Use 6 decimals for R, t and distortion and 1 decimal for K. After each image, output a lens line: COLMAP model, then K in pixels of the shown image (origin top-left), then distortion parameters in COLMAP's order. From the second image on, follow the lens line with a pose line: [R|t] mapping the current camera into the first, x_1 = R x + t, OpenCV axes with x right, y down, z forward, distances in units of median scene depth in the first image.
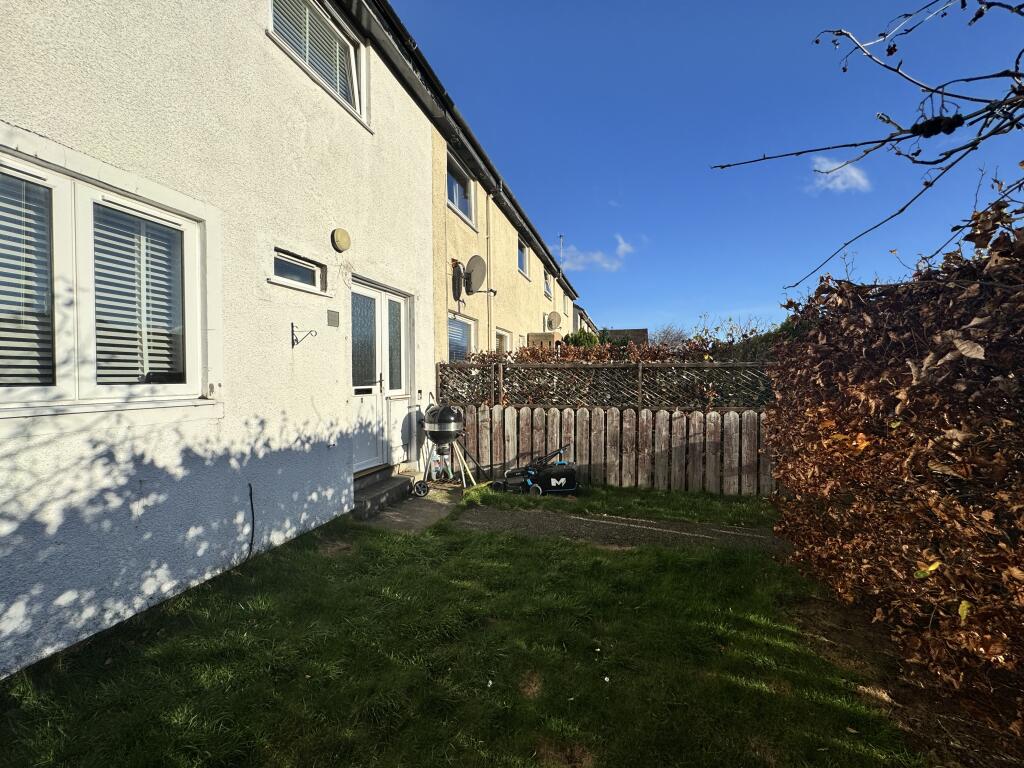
lens RADIAL K [[410.2, 0, 512.0], [0, 410.2, 384.0], [0, 0, 1]] dist [-0.001274, 0.000816]
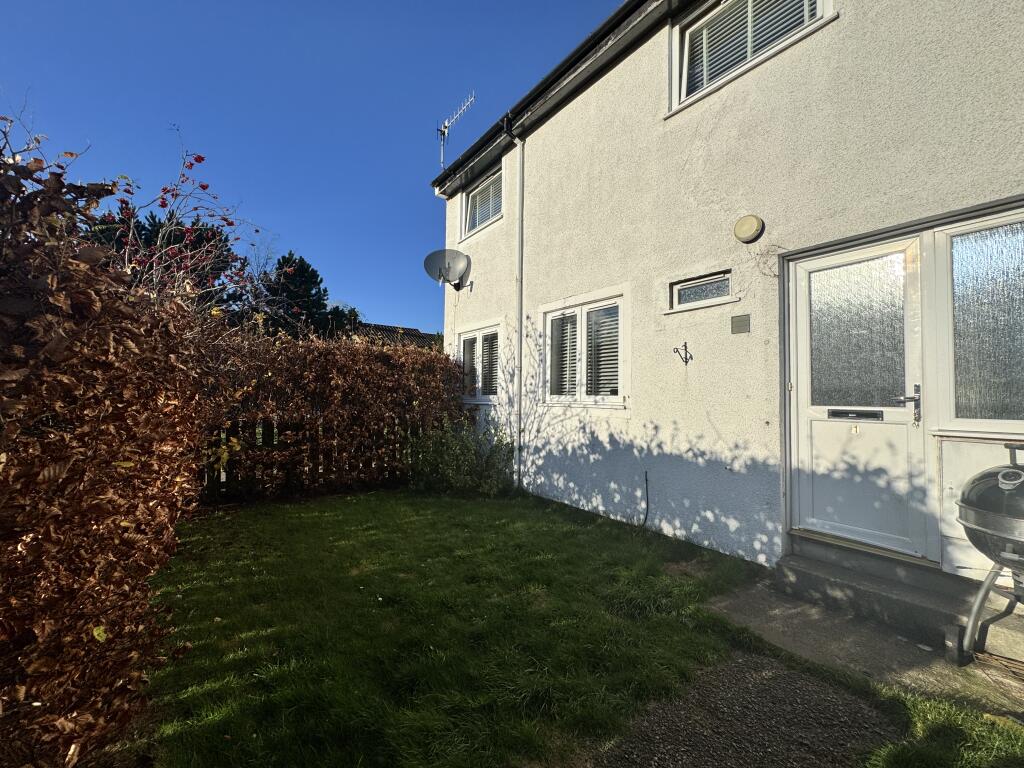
lens RADIAL K [[410.2, 0, 512.0], [0, 410.2, 384.0], [0, 0, 1]] dist [-0.001274, 0.000816]
pose [[-0.604601, -0.030463, -0.795946, 0.656440], [-0.026805, 0.999481, -0.017891, -0.005634], [0.796077, 0.010518, -0.605104, 1.378187]]
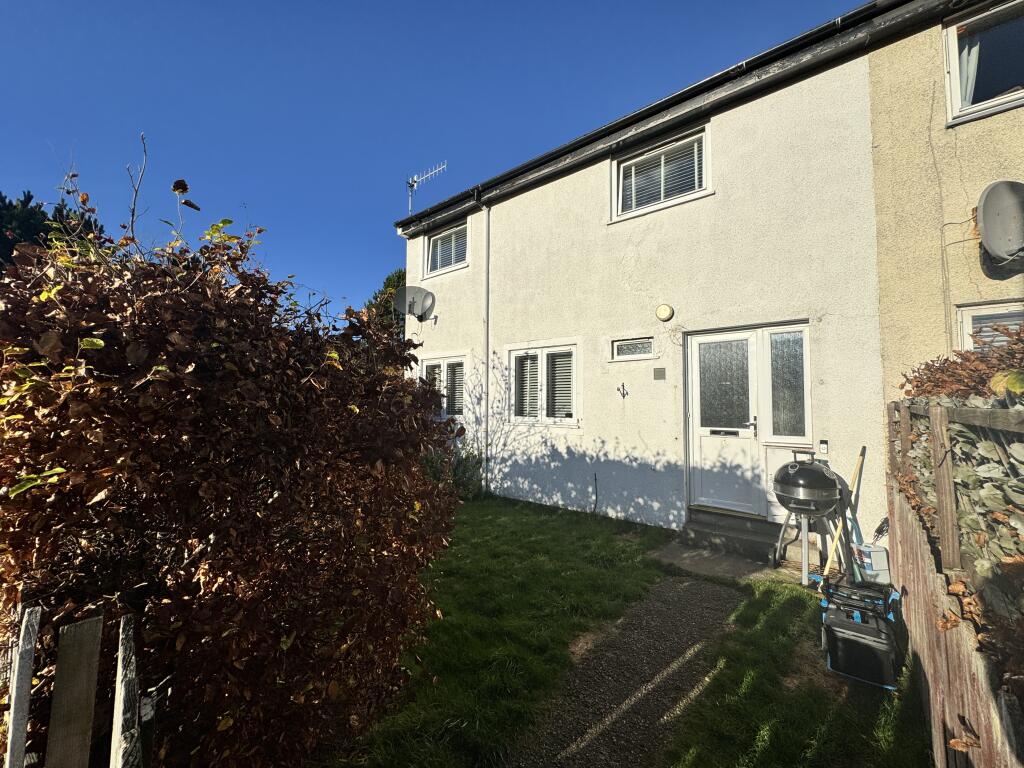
lens RADIAL K [[410.2, 0, 512.0], [0, 410.2, 384.0], [0, 0, 1]] dist [-0.001274, 0.000816]
pose [[-0.396612, -0.044538, -0.916905, 1.172391], [-0.022995, 0.998991, -0.038578, -0.077689], [0.917698, 0.005783, -0.397236, 1.314666]]
